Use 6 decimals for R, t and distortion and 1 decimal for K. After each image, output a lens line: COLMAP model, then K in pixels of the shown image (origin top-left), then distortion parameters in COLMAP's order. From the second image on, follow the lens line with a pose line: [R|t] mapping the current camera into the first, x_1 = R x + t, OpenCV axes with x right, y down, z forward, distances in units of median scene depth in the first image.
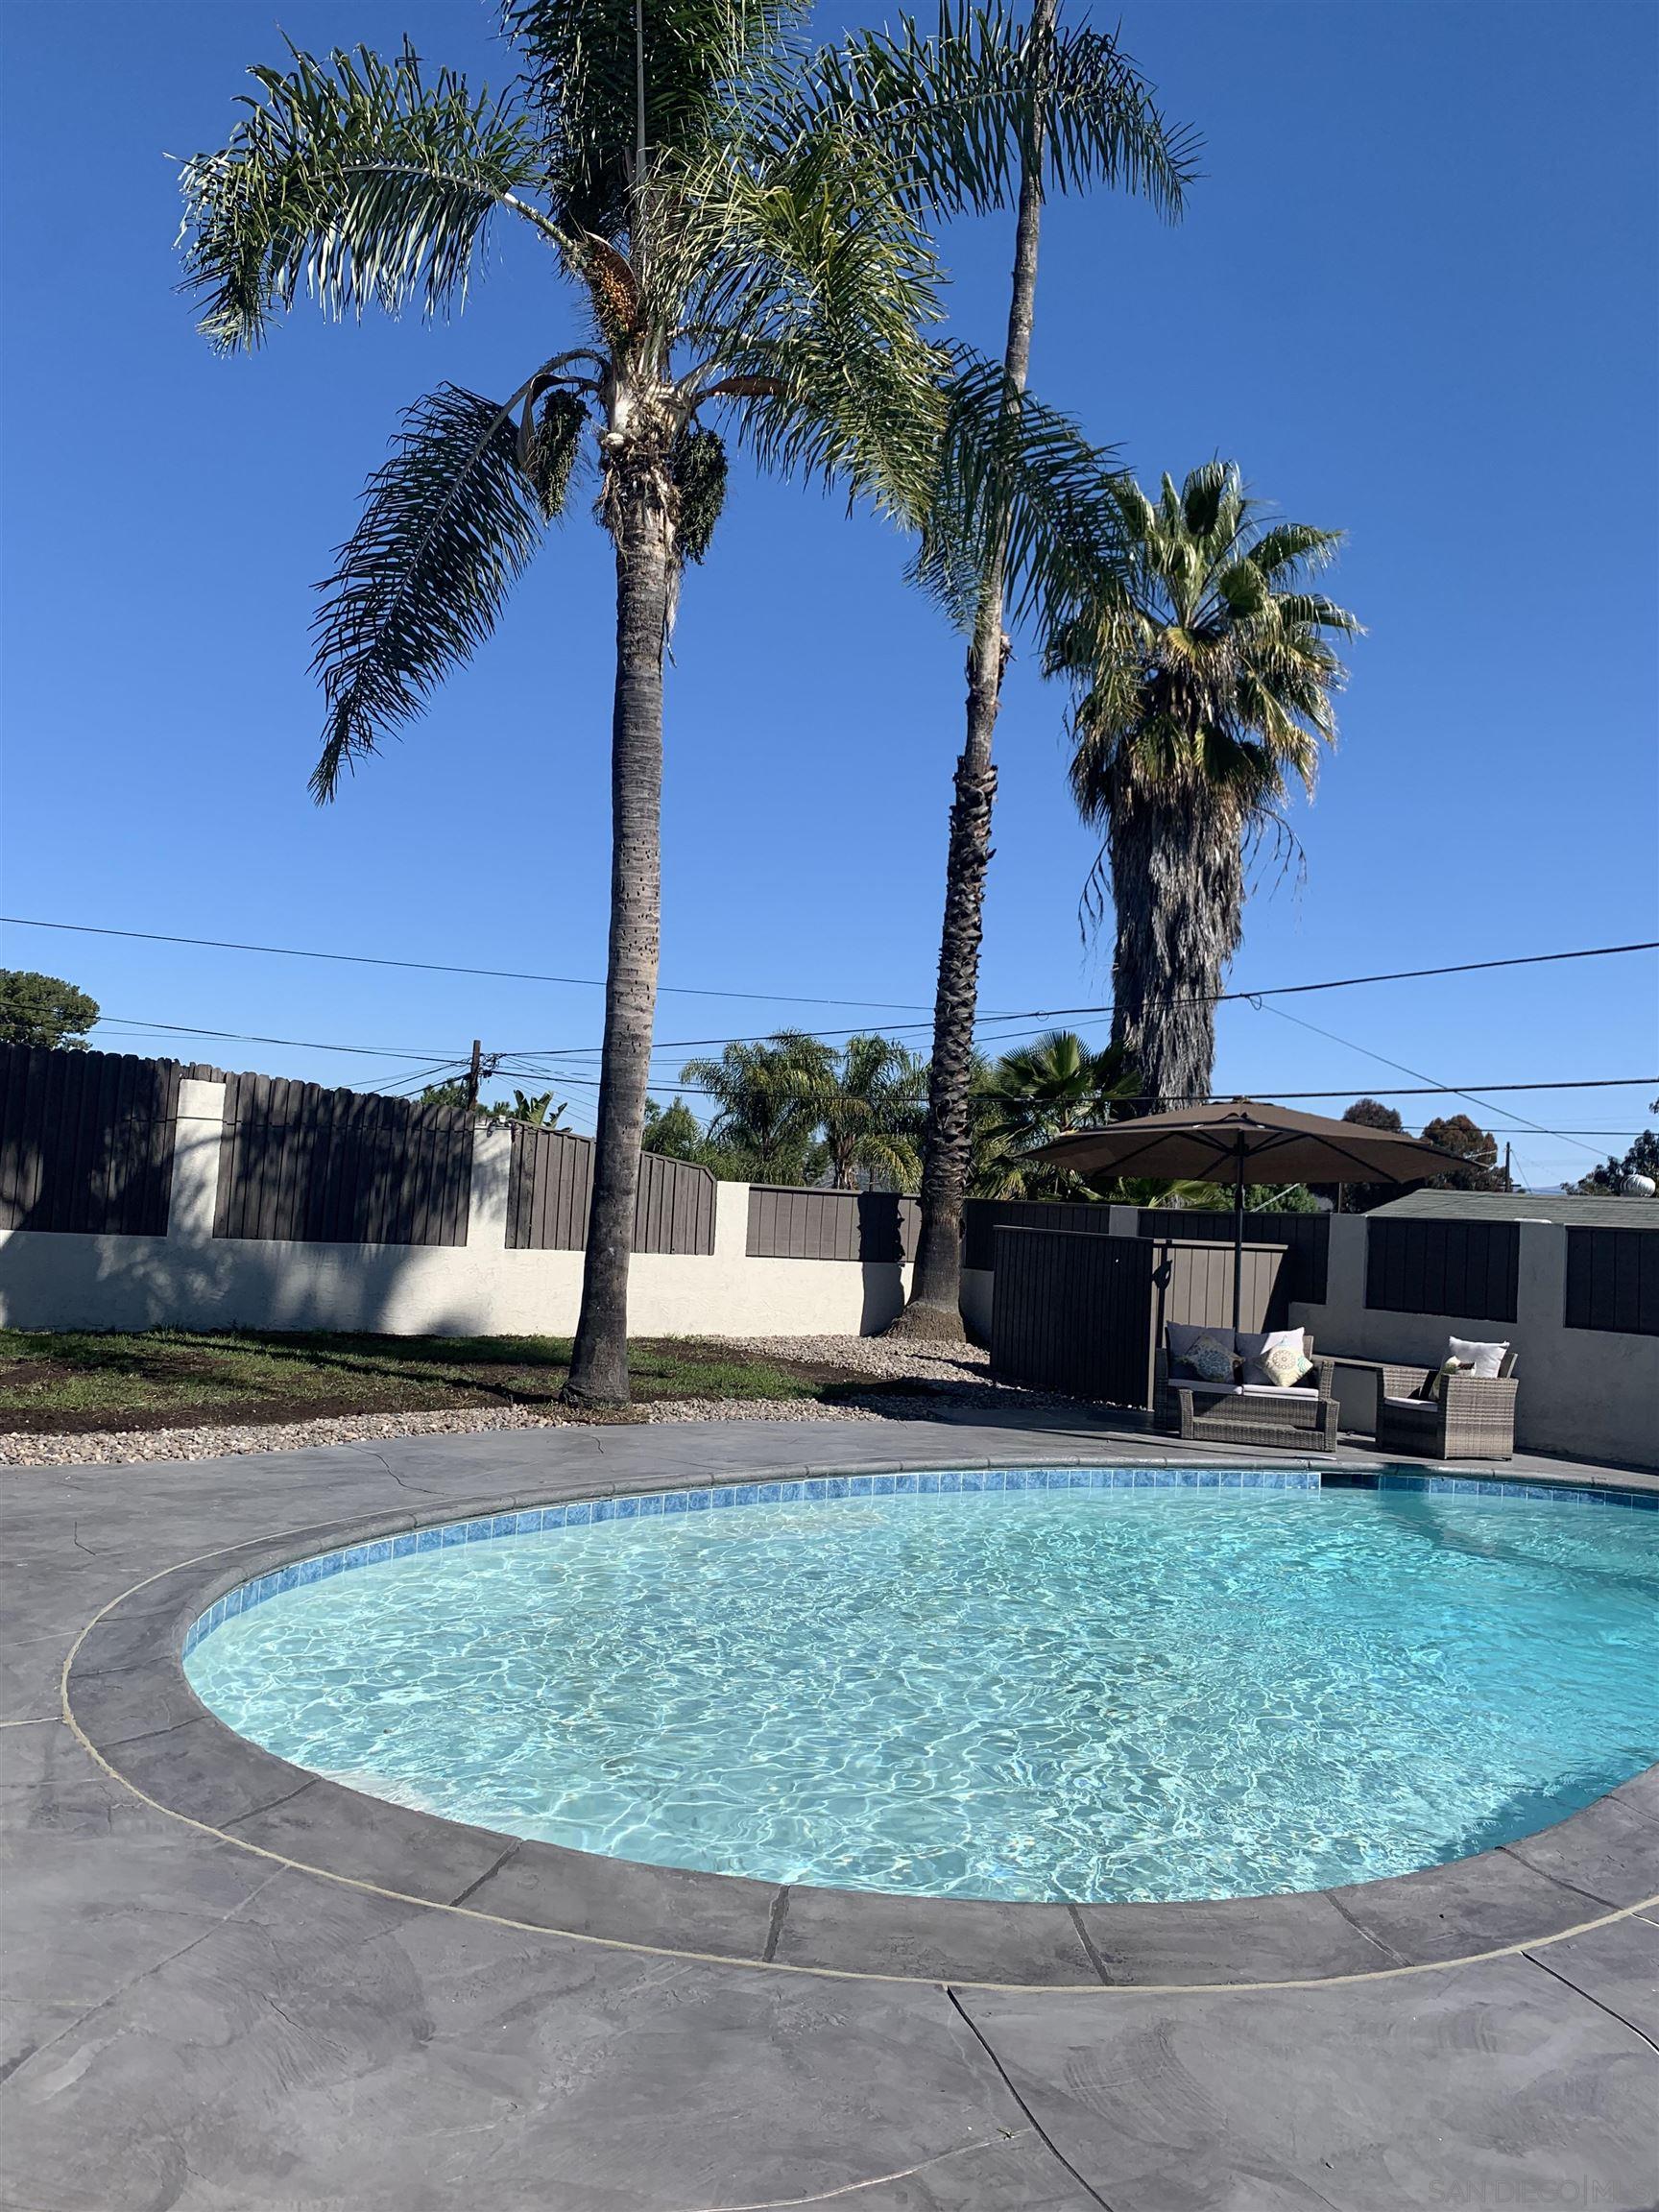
lens RADIAL K [[1692.5, 0, 835.3], [0, 1692.5, 1060.8], [0, 0, 1]] dist [0.030634, -0.039616]
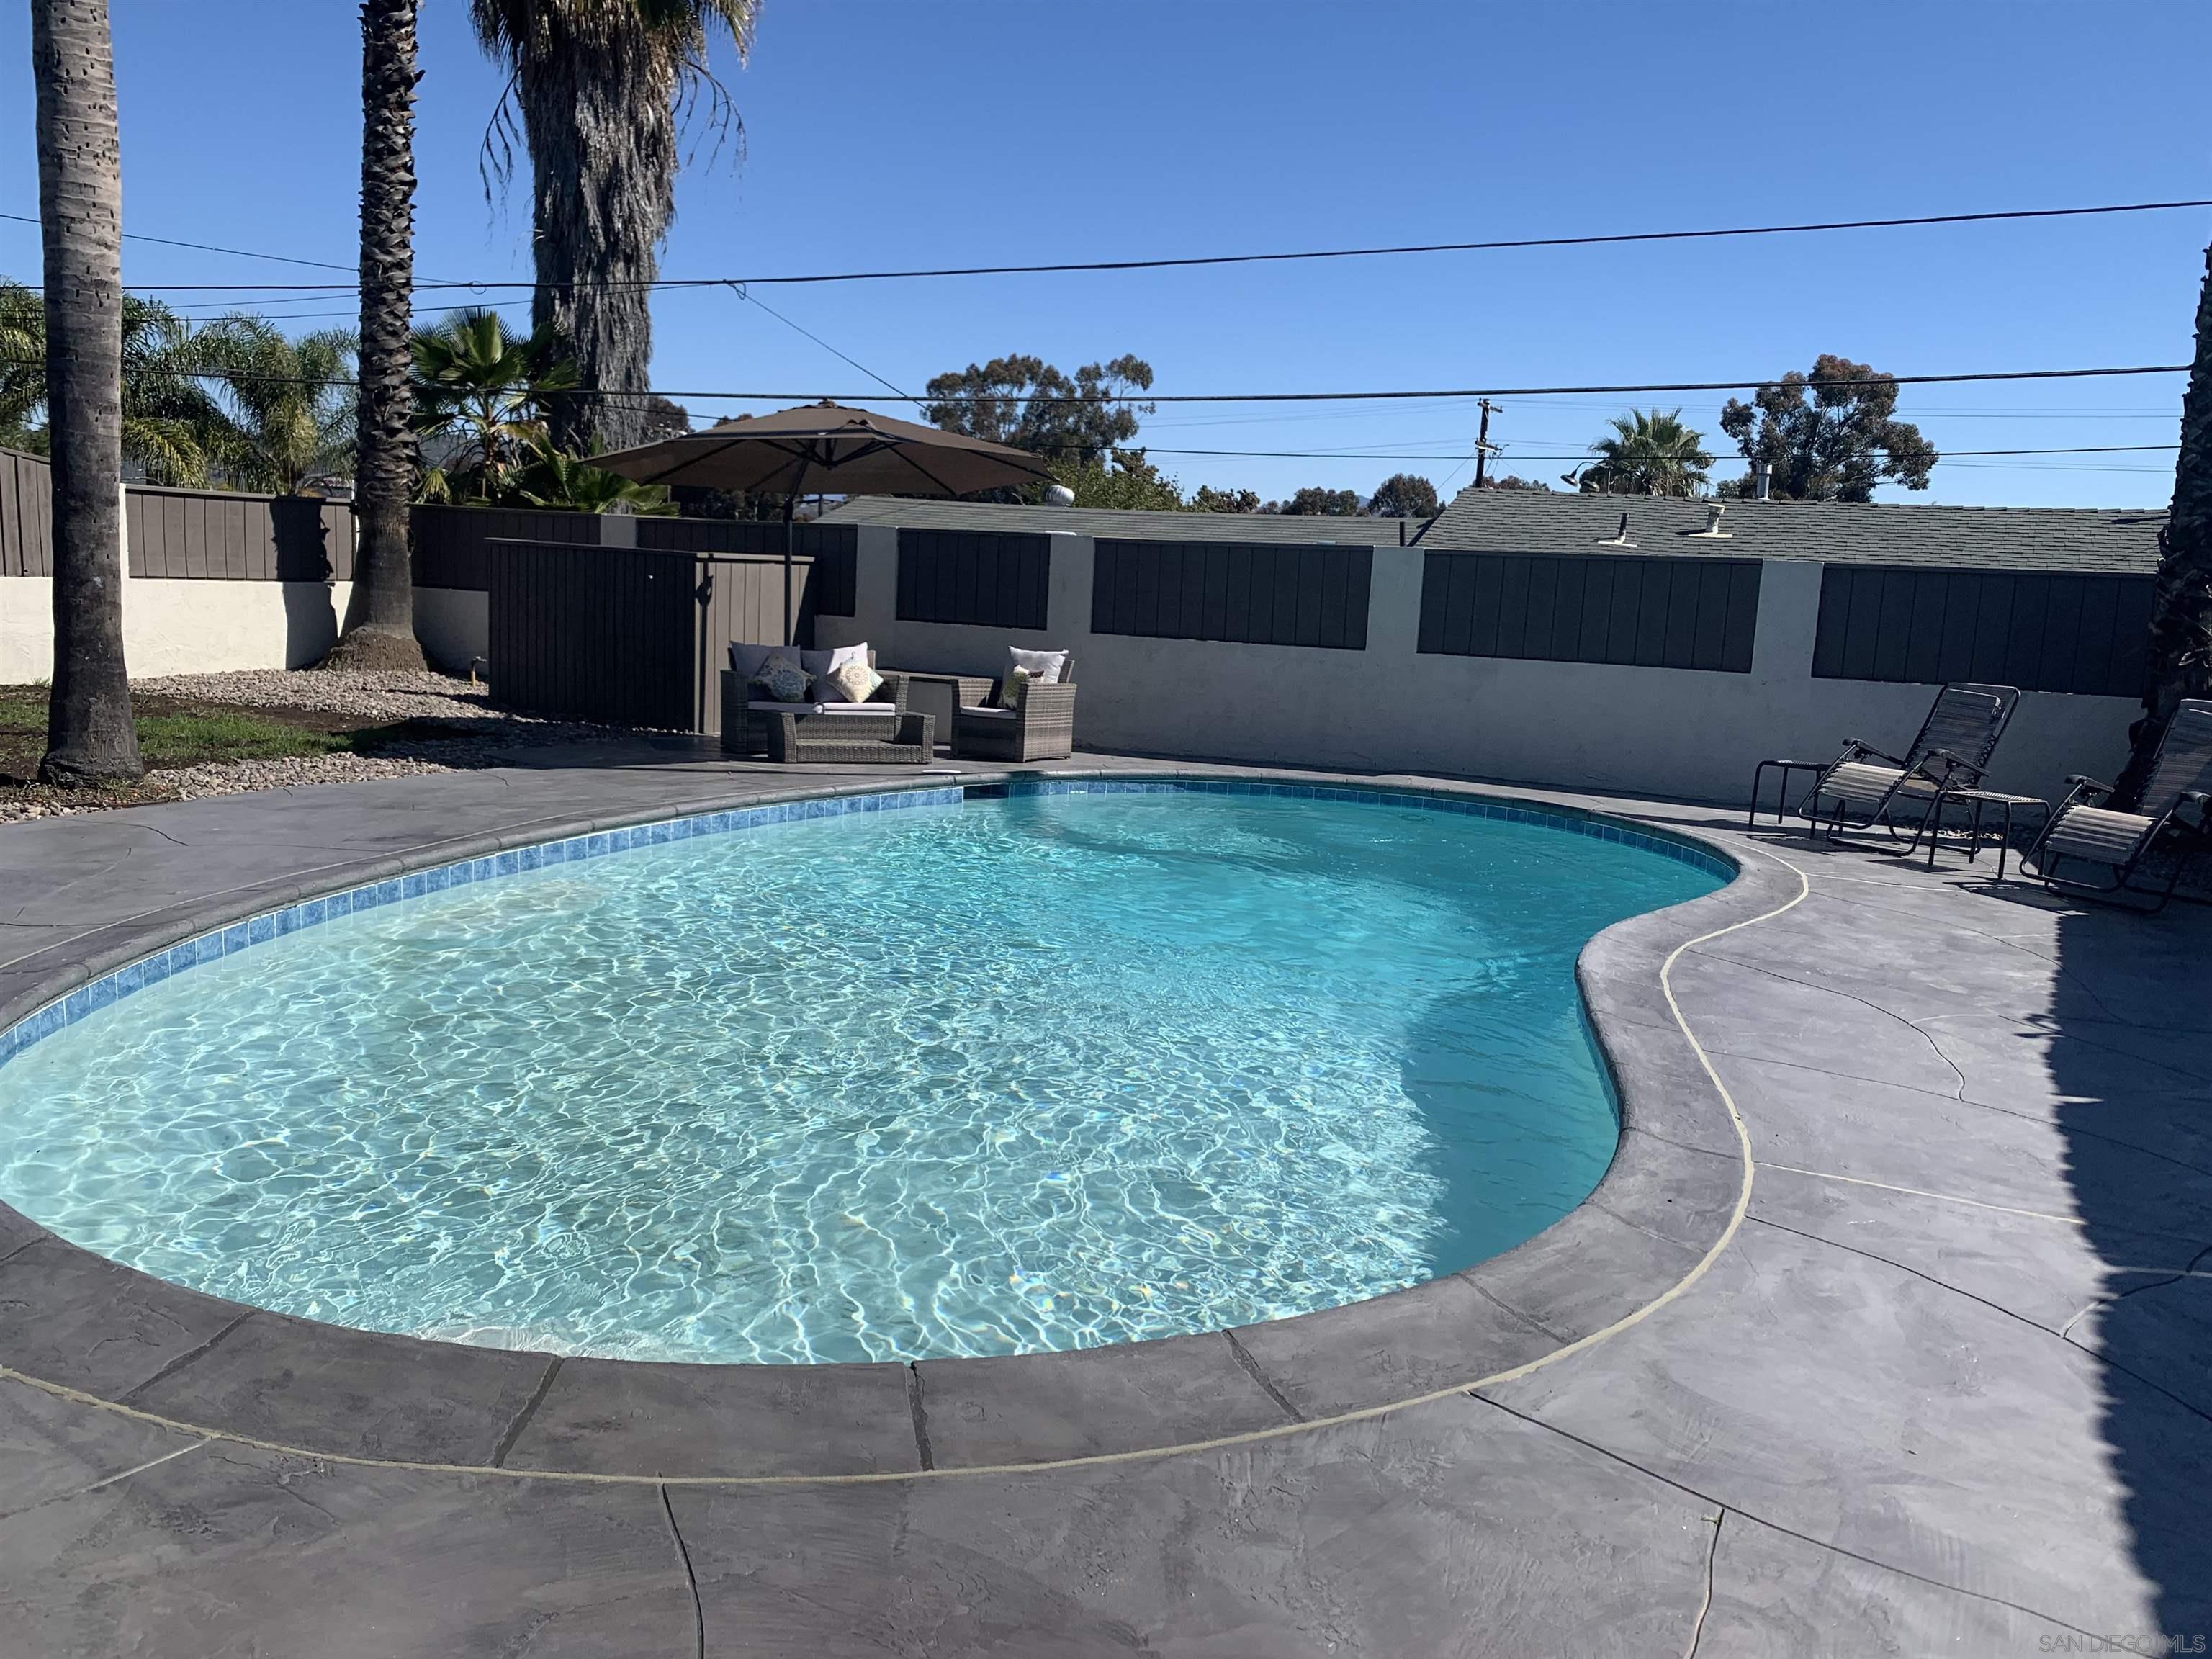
lens RADIAL K [[1692.5, 0, 1123.0], [0, 1692.5, 809.0], [0, 0, 1]] dist [0.030634, -0.039616]
pose [[0.835632, -0.092770, 0.541399, -0.111671], [-0.050743, 0.968383, 0.244255, 0.002348], [-0.546941, -0.231579, 0.804504, 0.082039]]
